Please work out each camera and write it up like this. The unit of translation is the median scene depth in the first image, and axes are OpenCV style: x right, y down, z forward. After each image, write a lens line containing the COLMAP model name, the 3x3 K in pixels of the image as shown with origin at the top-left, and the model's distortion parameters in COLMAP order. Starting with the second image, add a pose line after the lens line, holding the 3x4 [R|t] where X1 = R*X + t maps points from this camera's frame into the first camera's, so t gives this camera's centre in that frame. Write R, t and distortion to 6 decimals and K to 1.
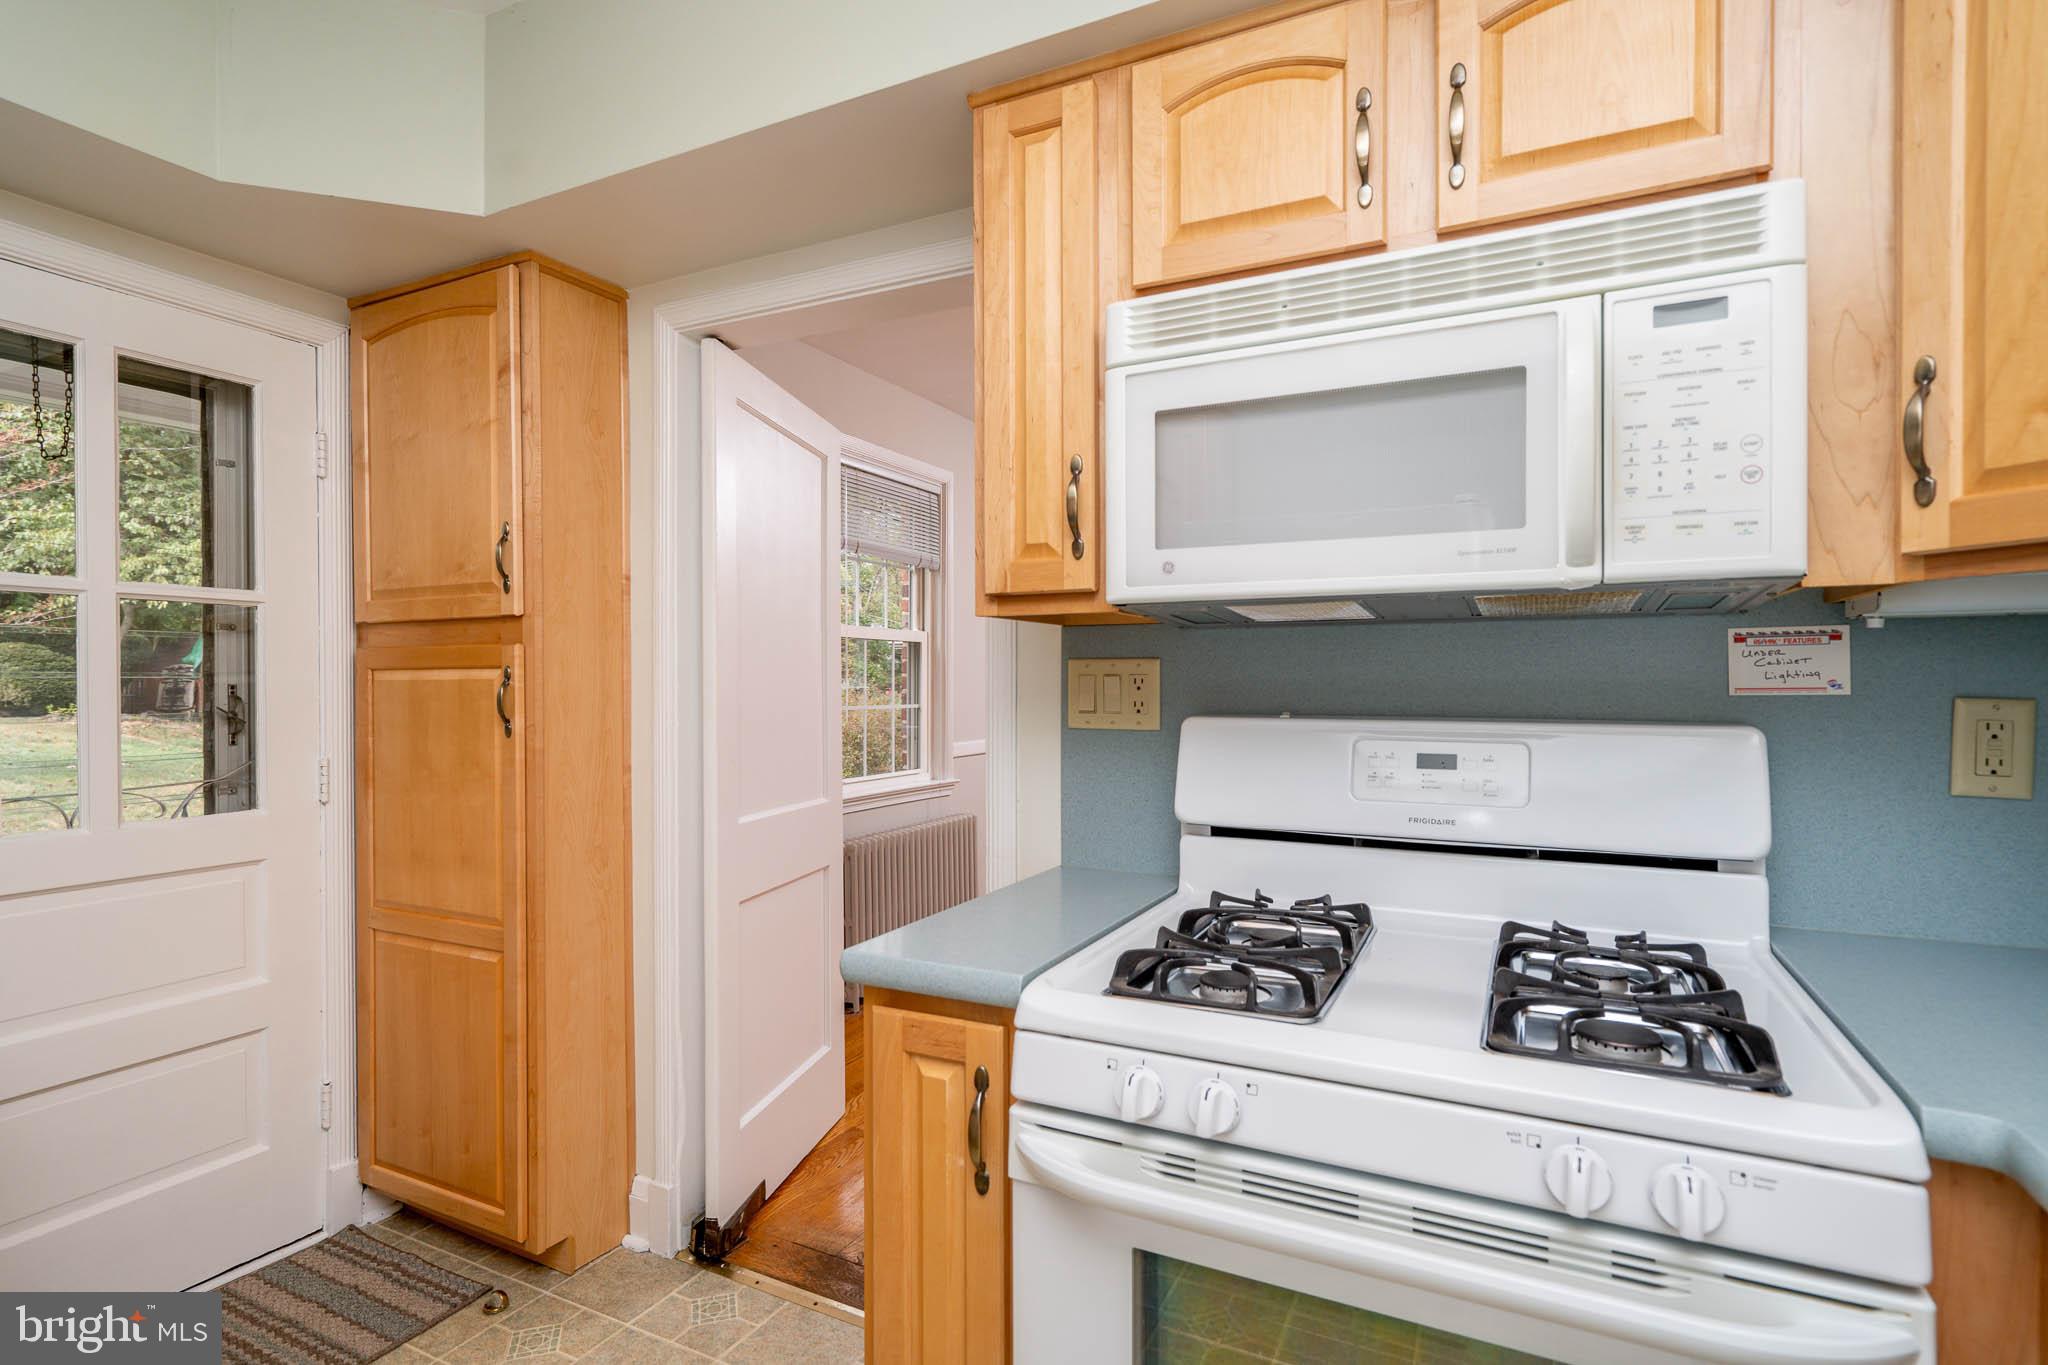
lens RADIAL K [[1010.6, 0, 1037.9], [0, 1010.6, 689.9], [0, 0, 1]] dist [0.005927, 0.000455]
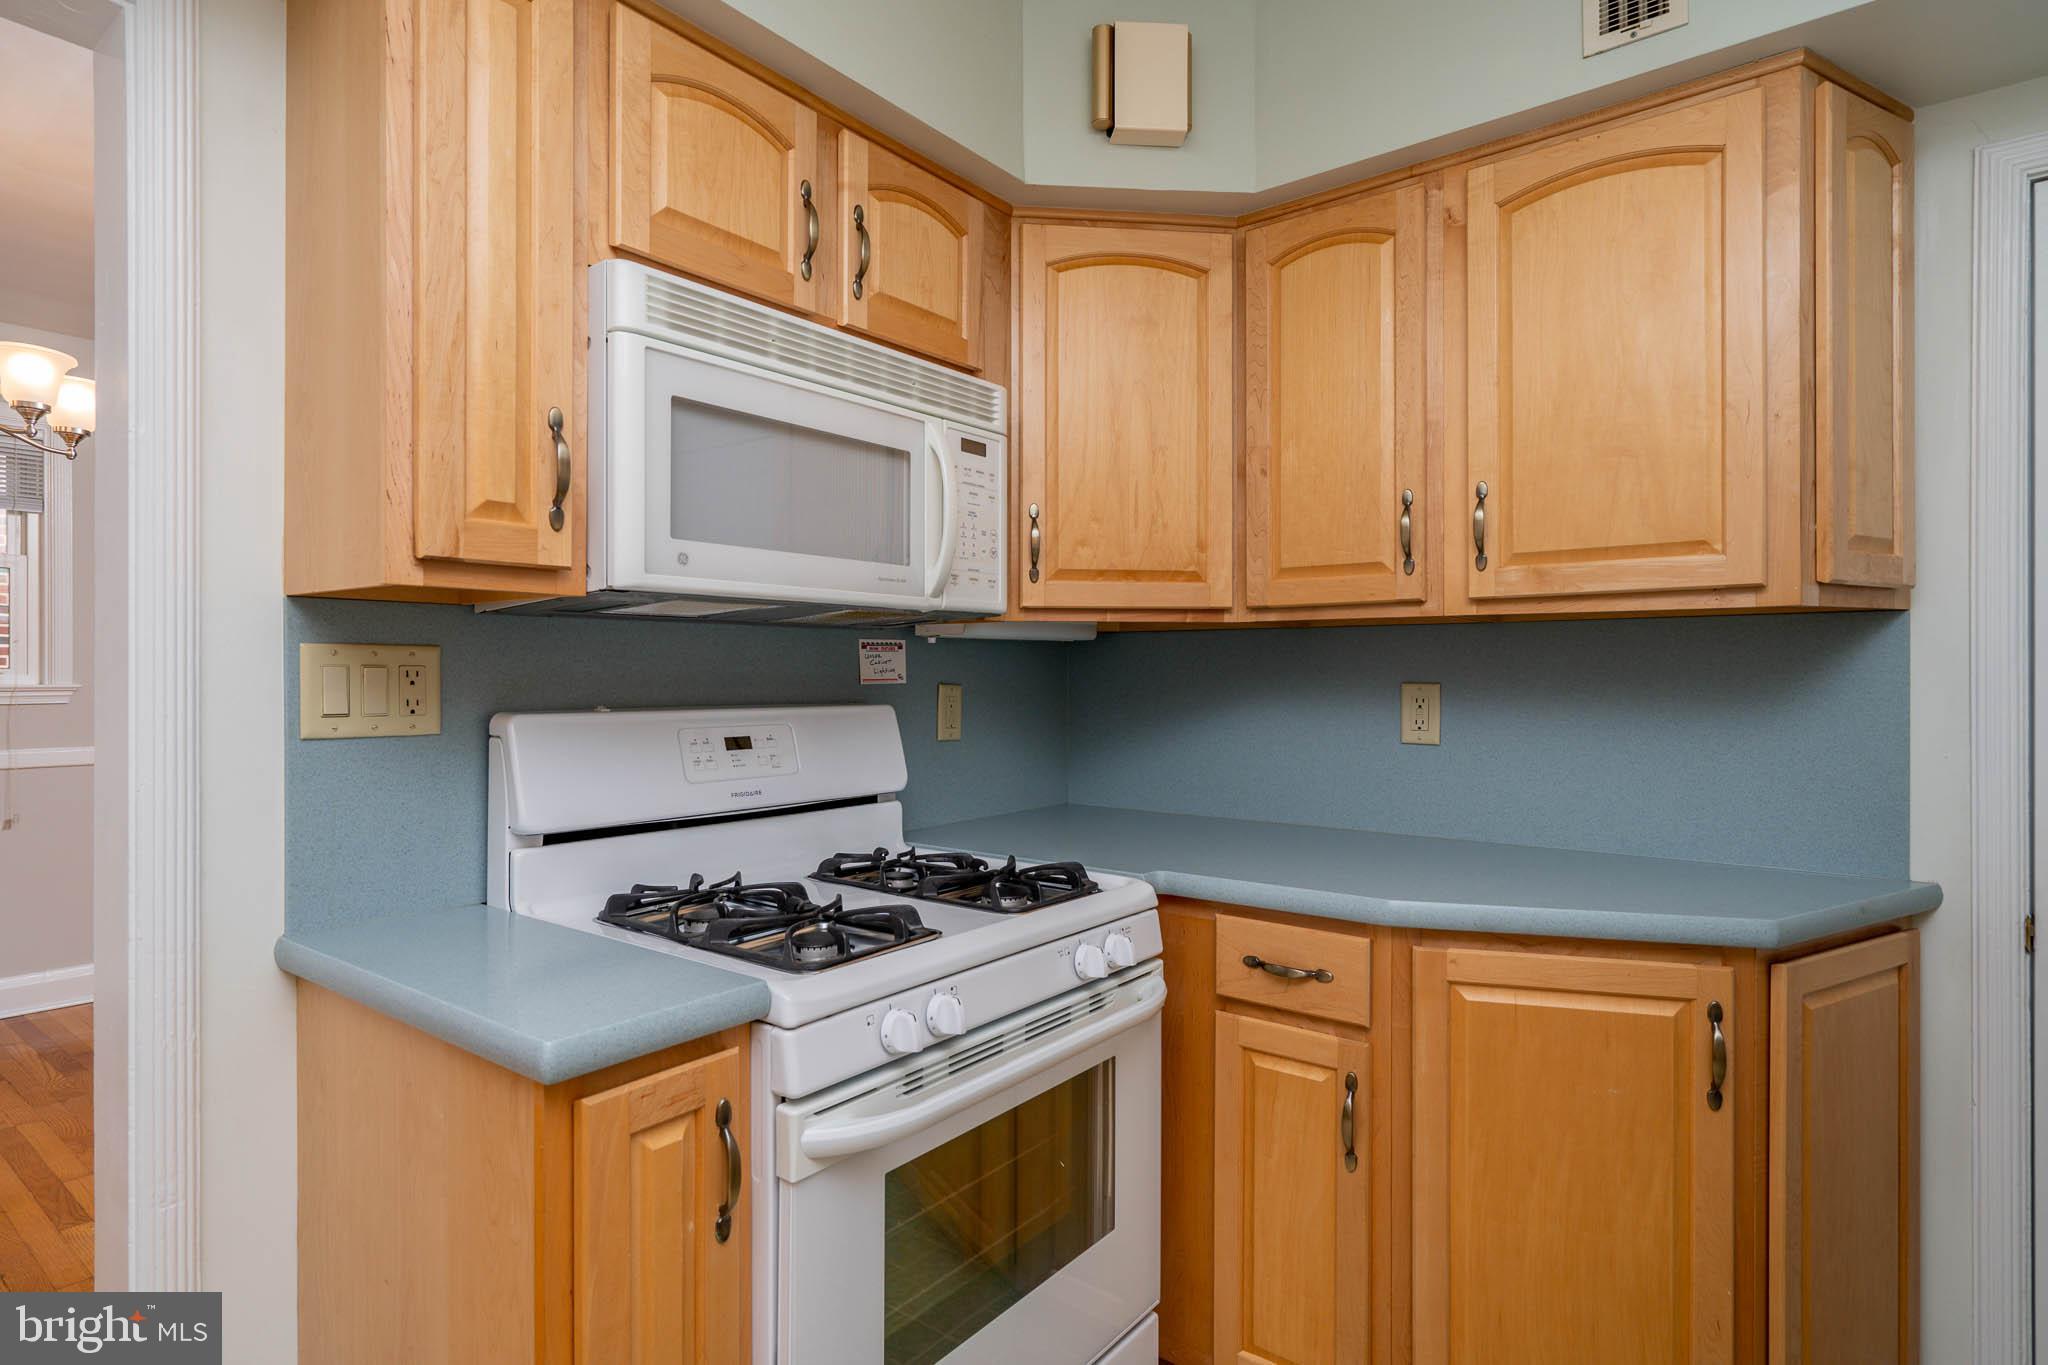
lens RADIAL K [[1058.2, 0, 1024.0], [0, 1058.2, 675.6], [0, 0, 1]] dist [-0.002586, -0.000115]
pose [[0.210636, -0.000961, 0.977564, -0.804343], [0.004841, 0.999988, -0.000060, -0.006246], [-0.977553, 0.004745, 0.210638, 0.461862]]
